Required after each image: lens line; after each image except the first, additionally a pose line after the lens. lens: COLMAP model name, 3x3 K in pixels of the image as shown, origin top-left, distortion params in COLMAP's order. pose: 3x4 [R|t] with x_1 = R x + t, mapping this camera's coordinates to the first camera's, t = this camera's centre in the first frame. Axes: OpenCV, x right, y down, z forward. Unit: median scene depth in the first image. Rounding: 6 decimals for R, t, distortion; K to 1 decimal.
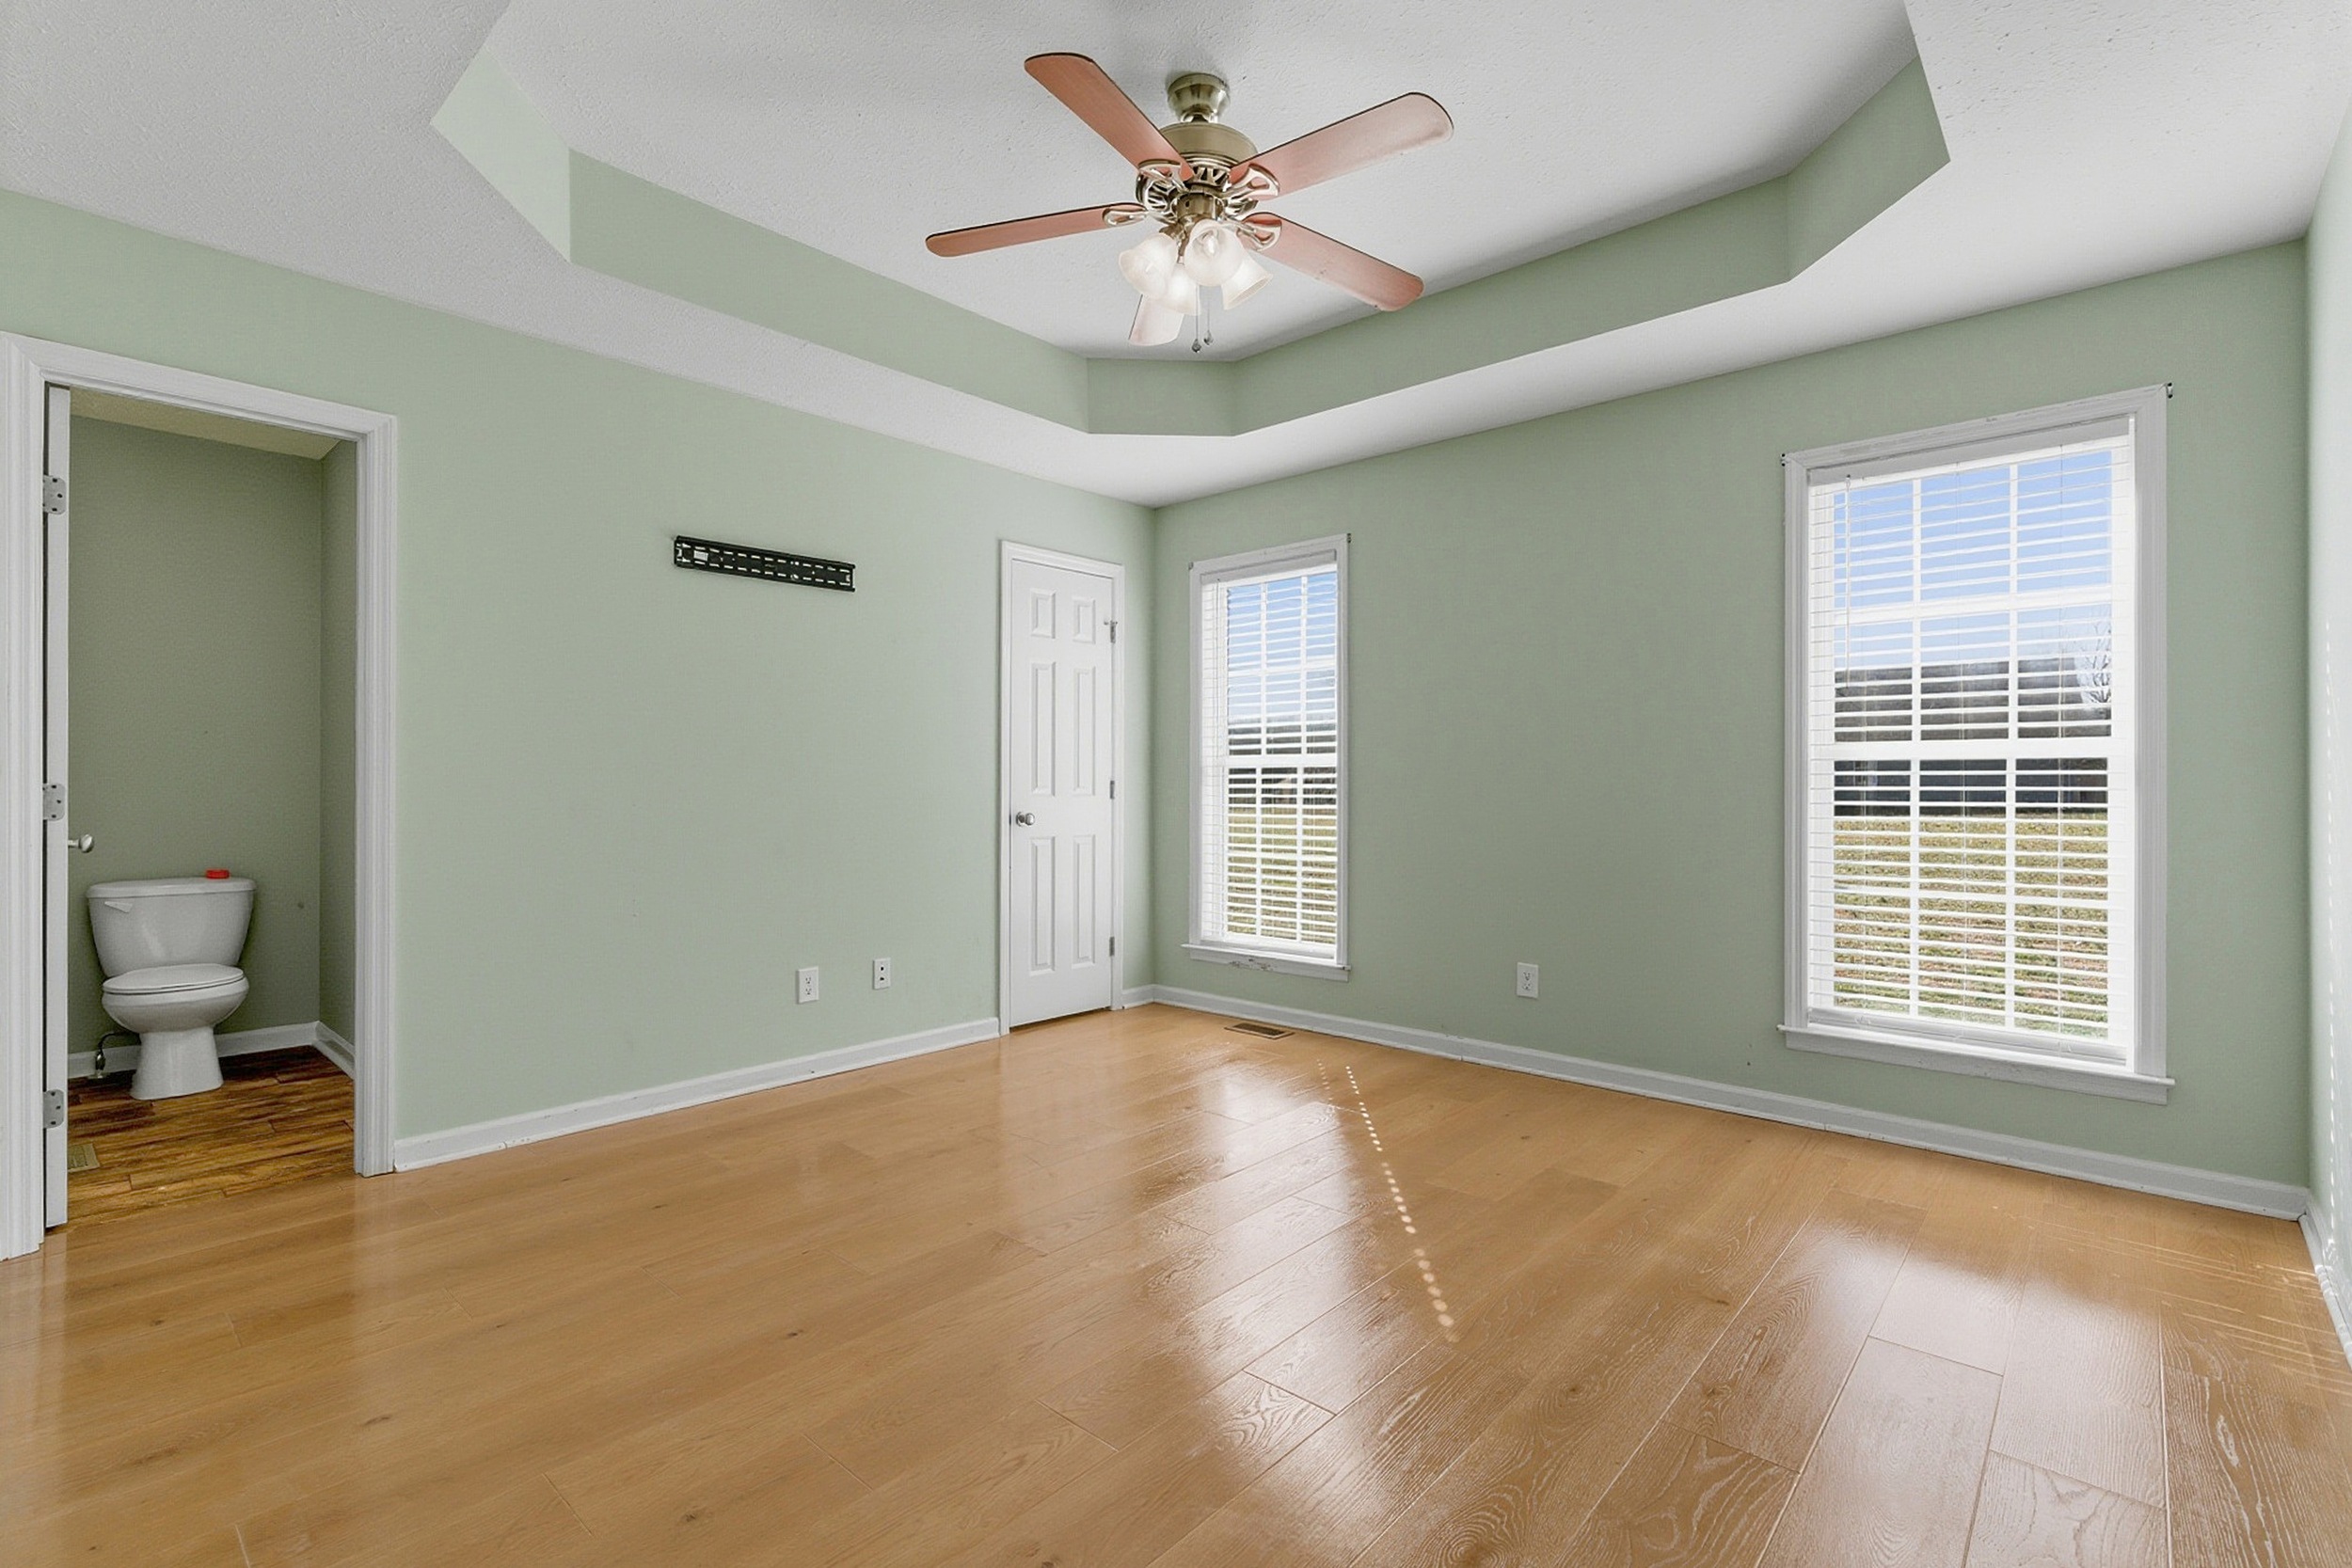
lens RADIAL K [[1058.9, 0, 1181.3], [0, 1058.9, 778.8], [0, 0, 1]] dist [-0.000213, 0.000704]
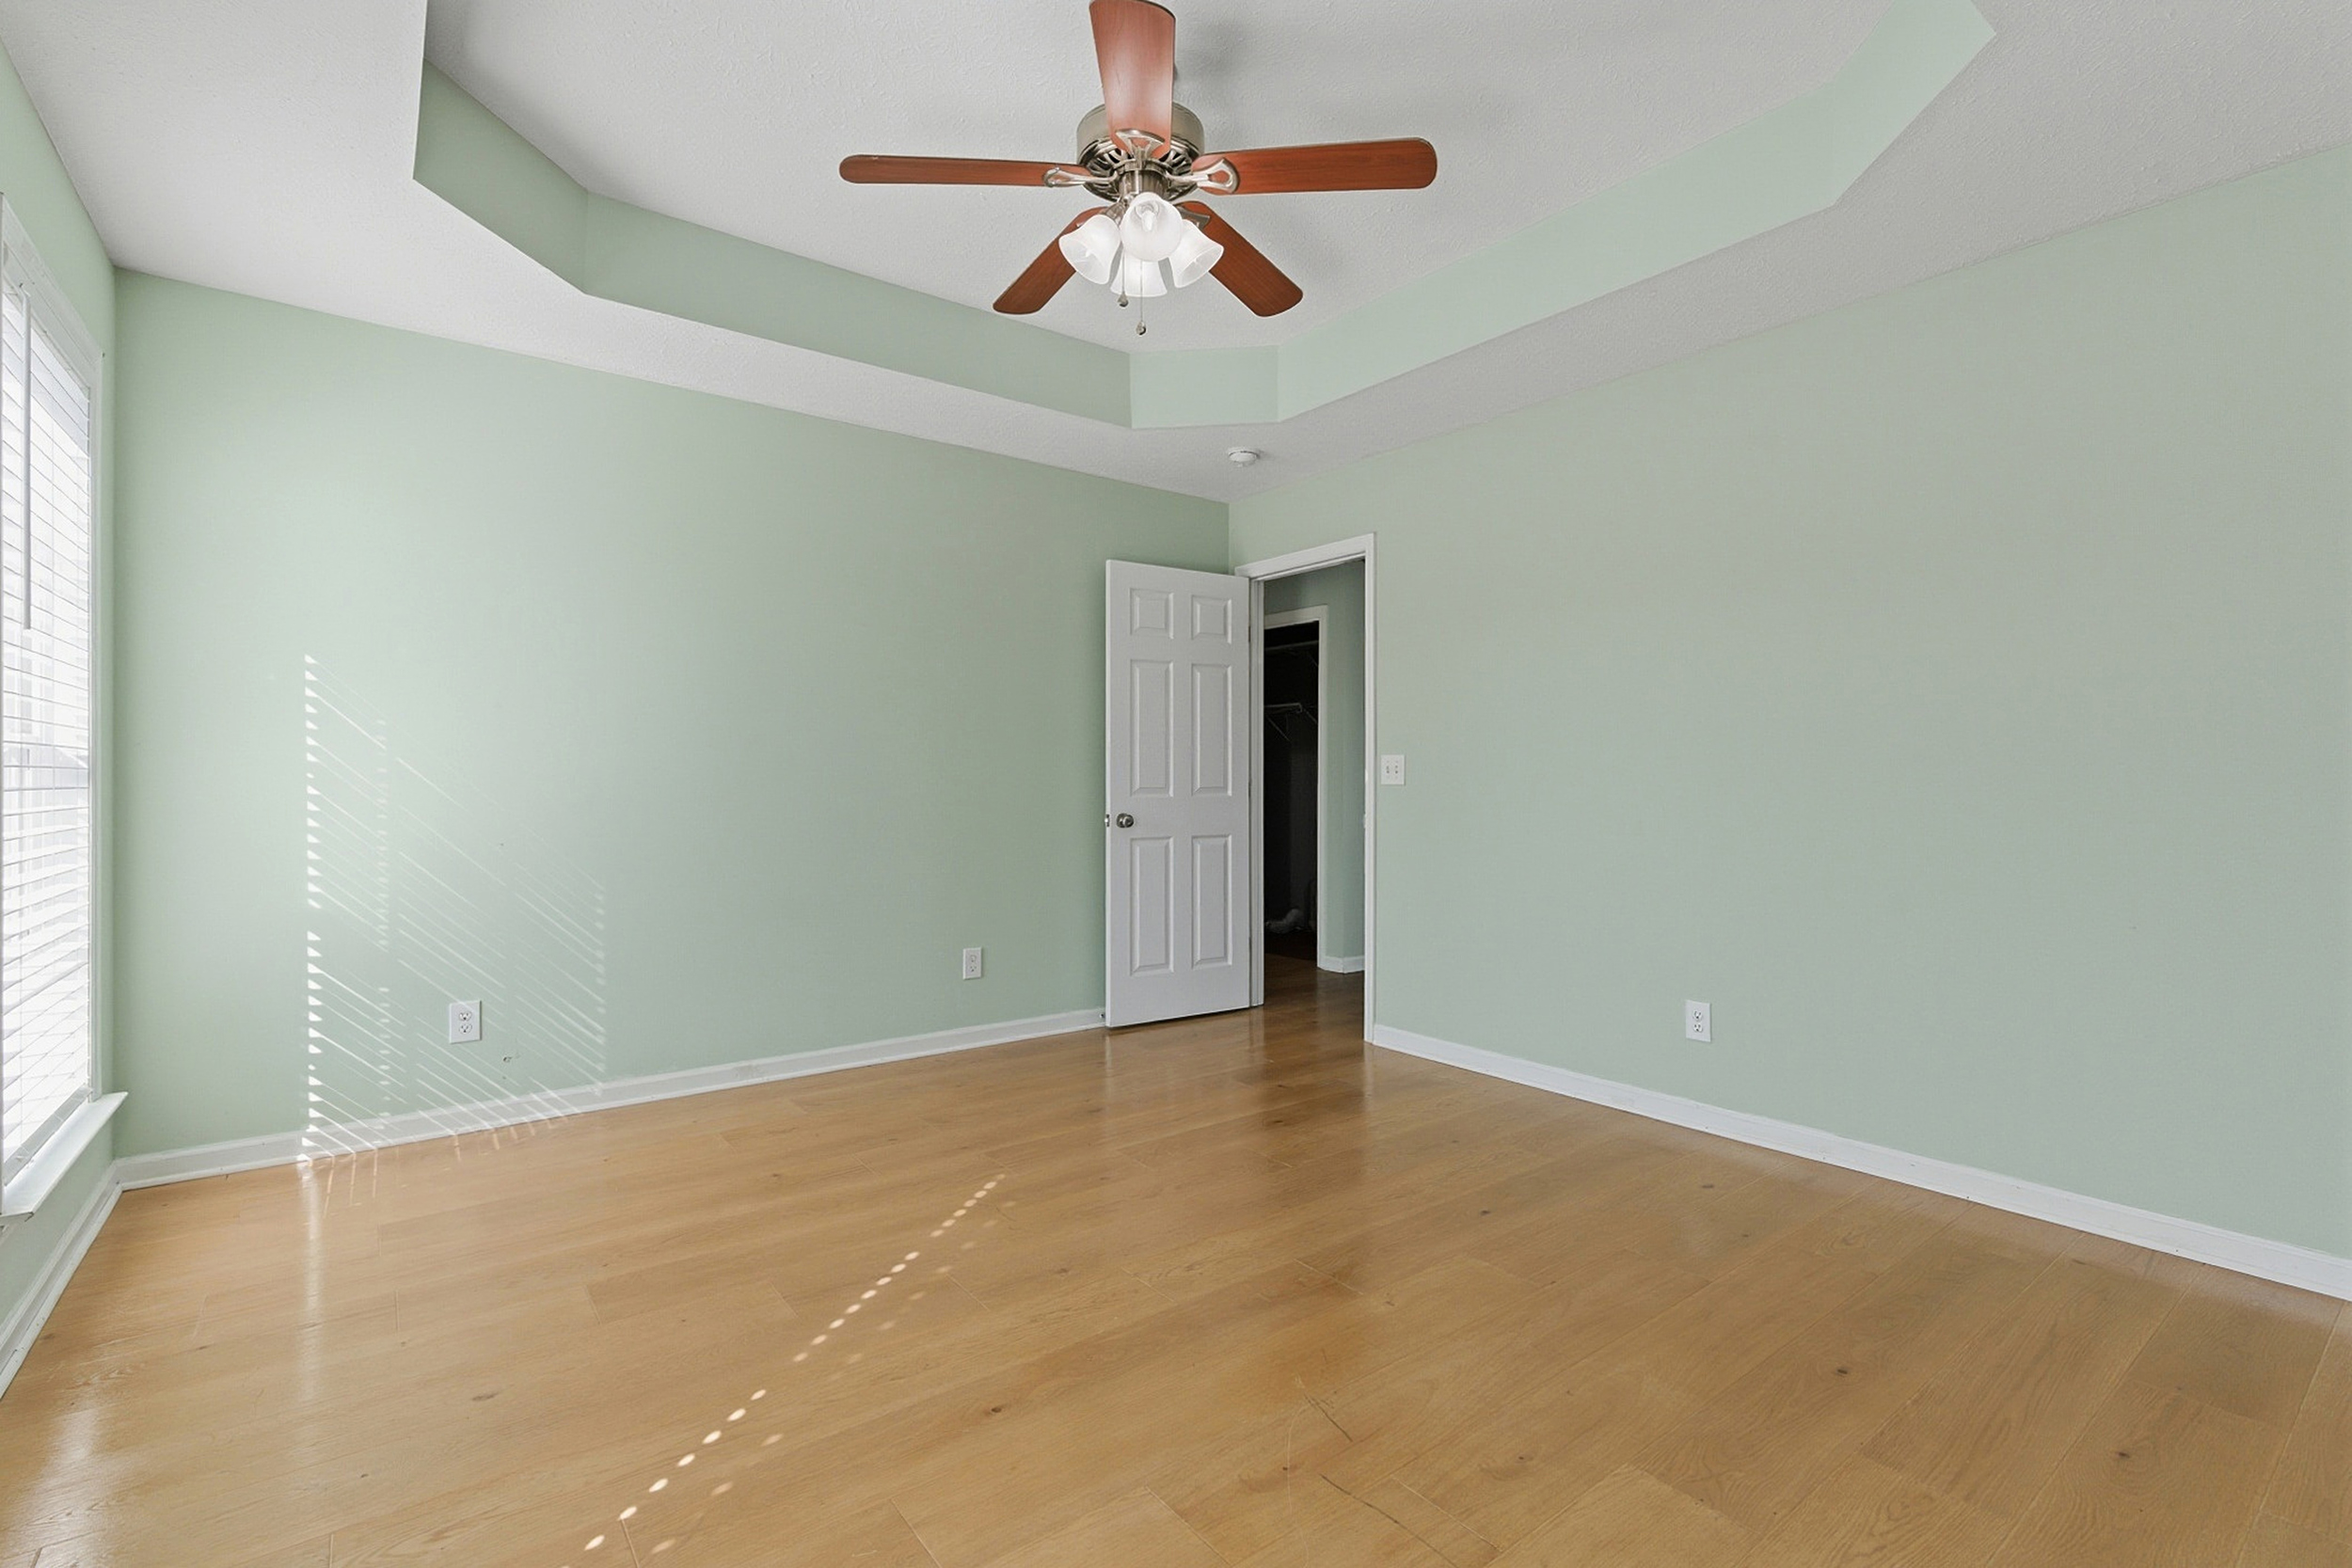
lens RADIAL K [[1058.9, 0, 1181.3], [0, 1058.9, 778.8], [0, 0, 1]] dist [-0.000213, 0.000704]
pose [[-0.983375, -0.006090, 0.181483, -0.179635], [-0.007147, 0.999961, -0.005174, 0.004608], [-0.181445, -0.006385, -0.983380, 1.807532]]
